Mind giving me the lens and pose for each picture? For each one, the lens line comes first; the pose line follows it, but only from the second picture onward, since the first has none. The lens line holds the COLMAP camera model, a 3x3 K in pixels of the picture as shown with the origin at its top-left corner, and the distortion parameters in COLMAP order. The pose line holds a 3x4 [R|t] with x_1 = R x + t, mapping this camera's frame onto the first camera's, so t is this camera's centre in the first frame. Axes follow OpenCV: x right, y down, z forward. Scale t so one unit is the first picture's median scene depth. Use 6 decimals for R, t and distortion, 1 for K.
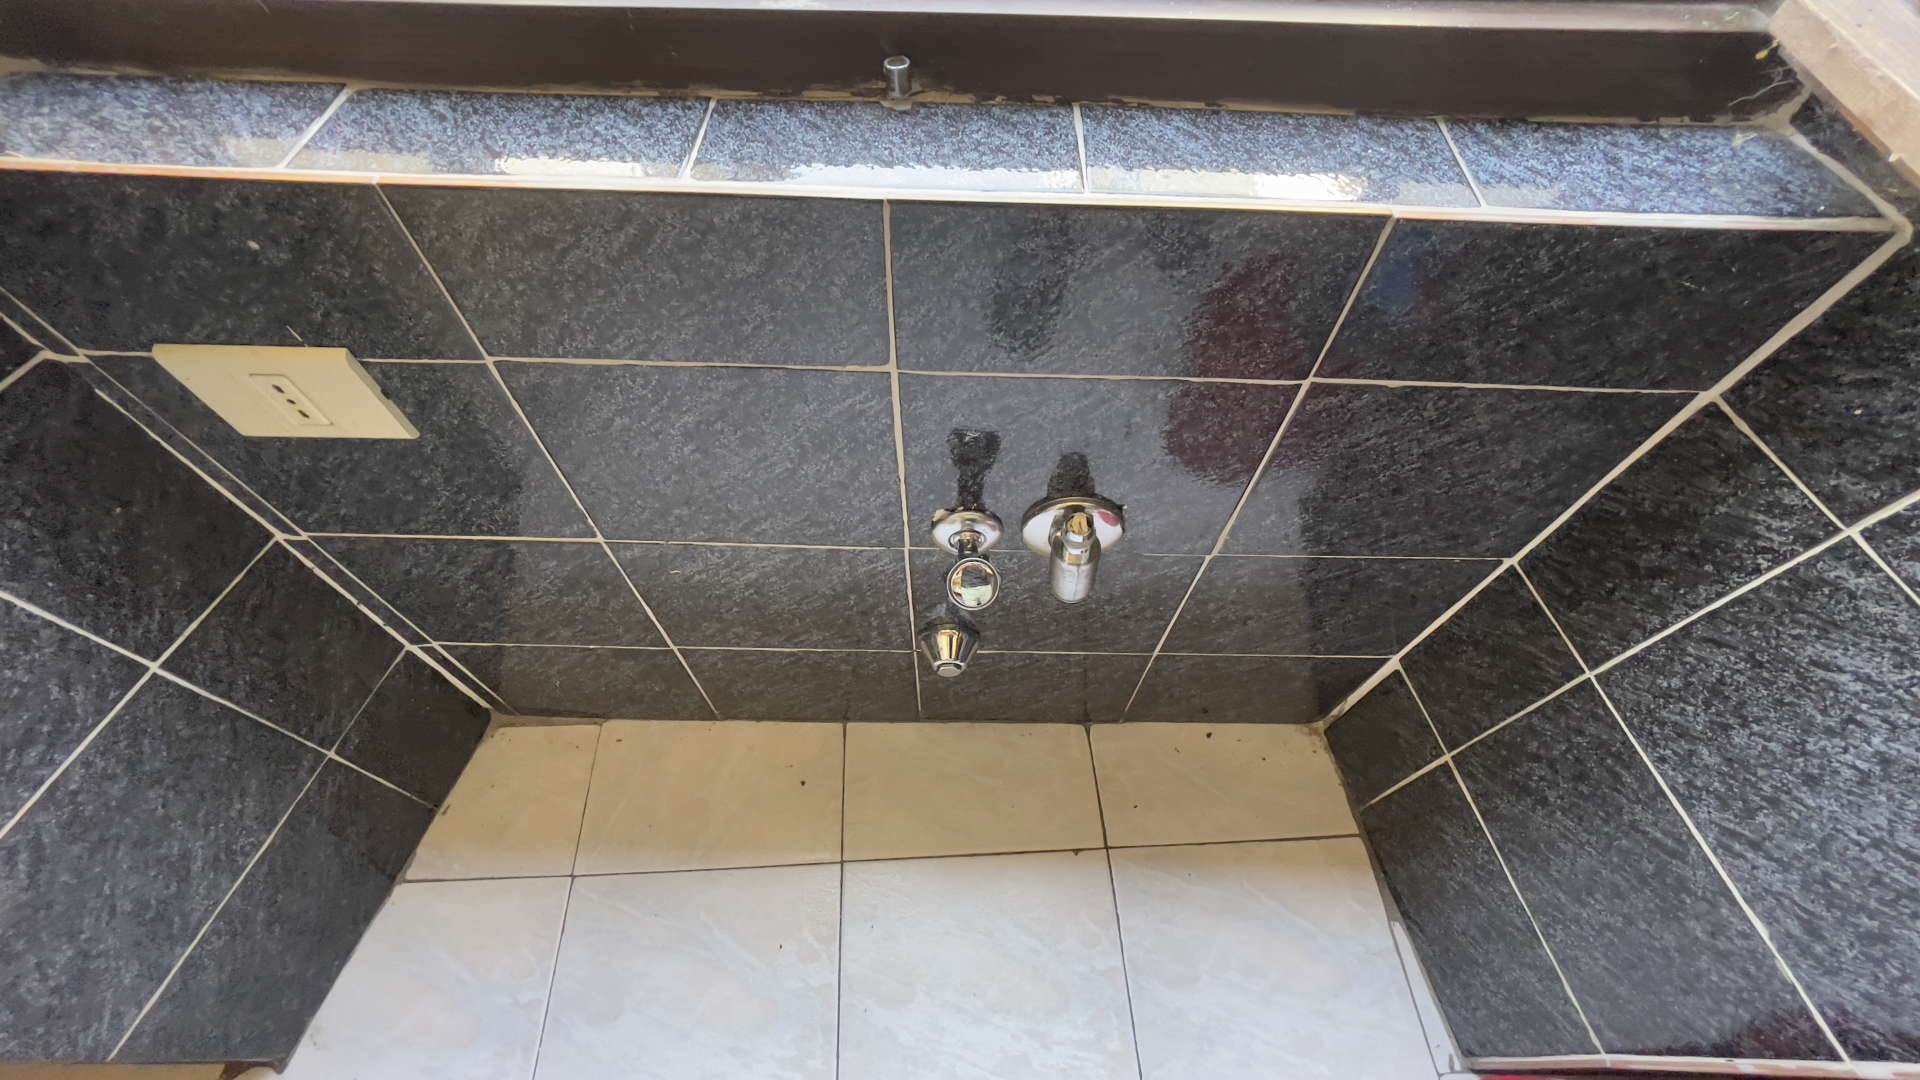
lens RADIAL K [[783.4, 0, 960.0], [0, 783.4, 540.0], [0, 0, 1]] dist [-0.001483, -0.000133]
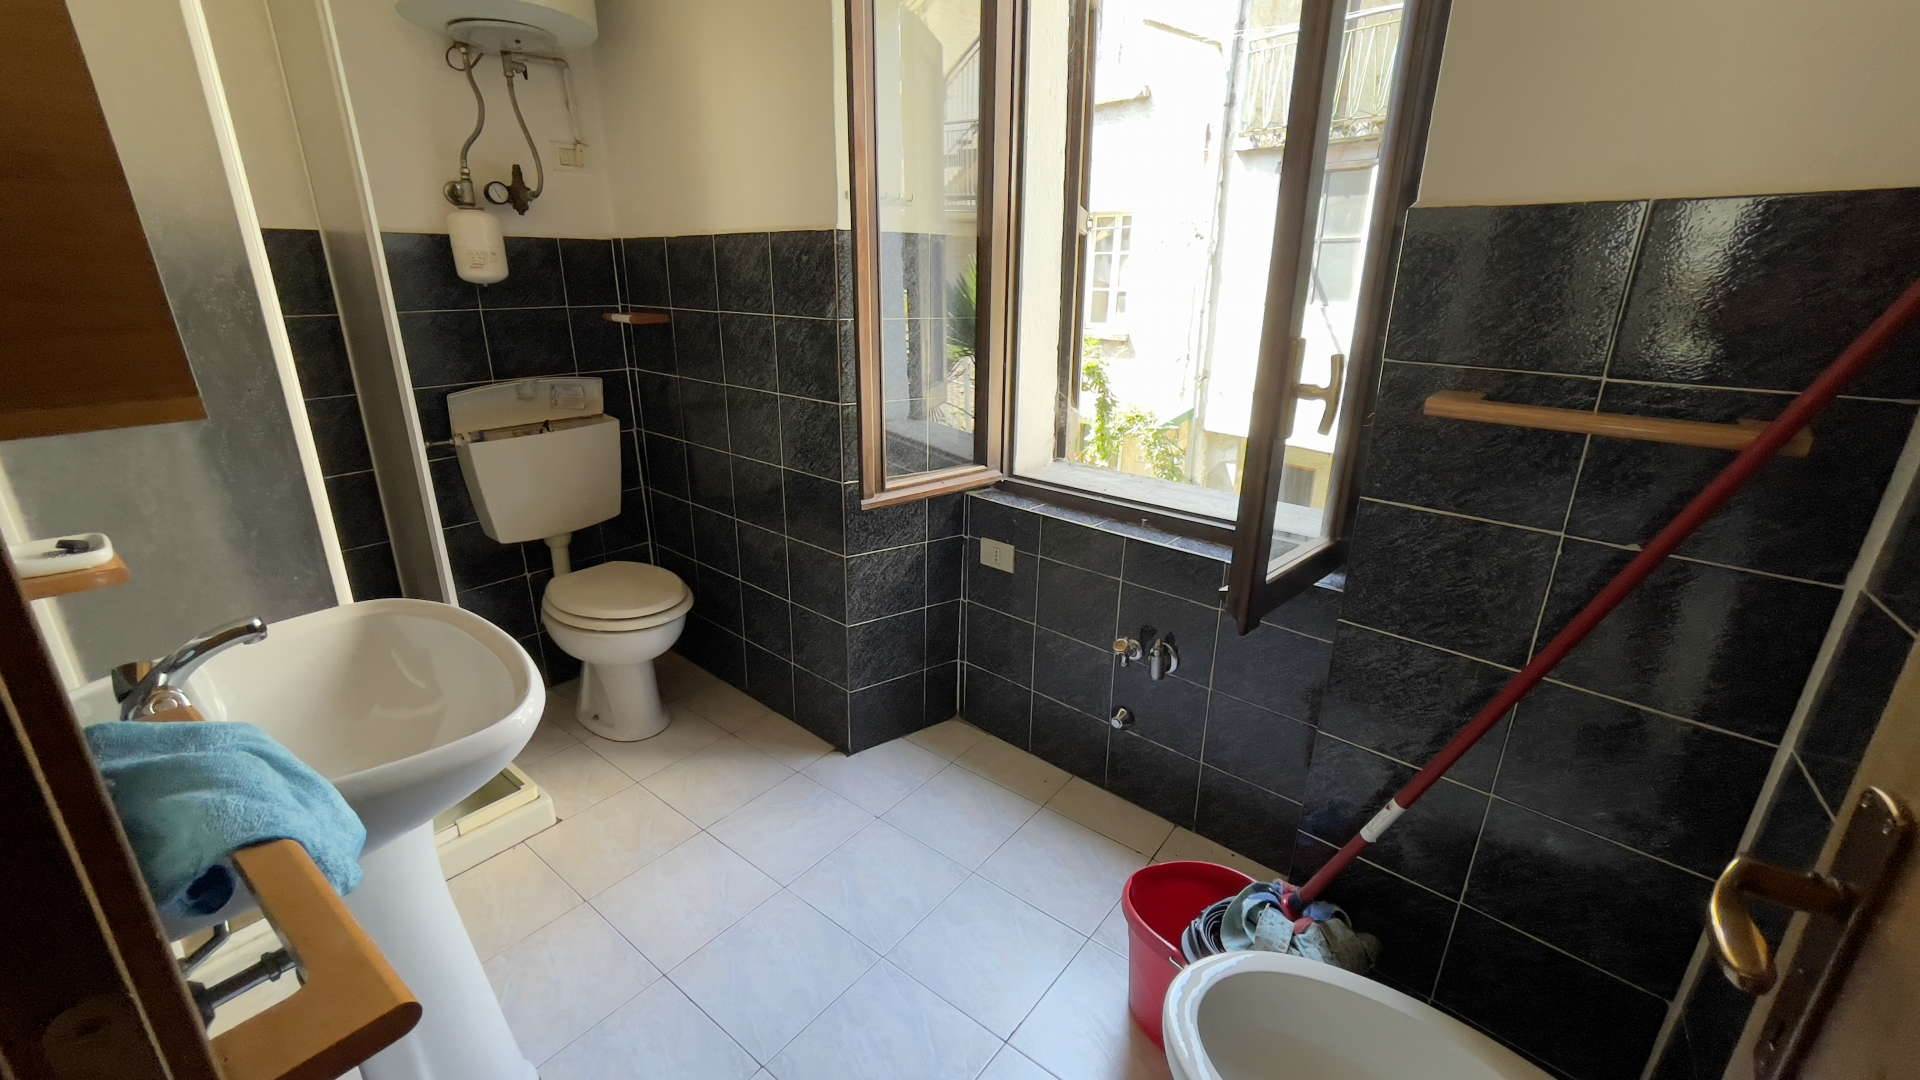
lens RADIAL K [[783.4, 0, 960.0], [0, 783.4, 540.0], [0, 0, 1]] dist [-0.001483, -0.000133]
pose [[0.759114, 0.199381, -0.619672, 1.656671], [-0.546912, 0.711611, -0.441018, 1.771784], [0.353035, 0.673689, 0.649238, -1.941301]]
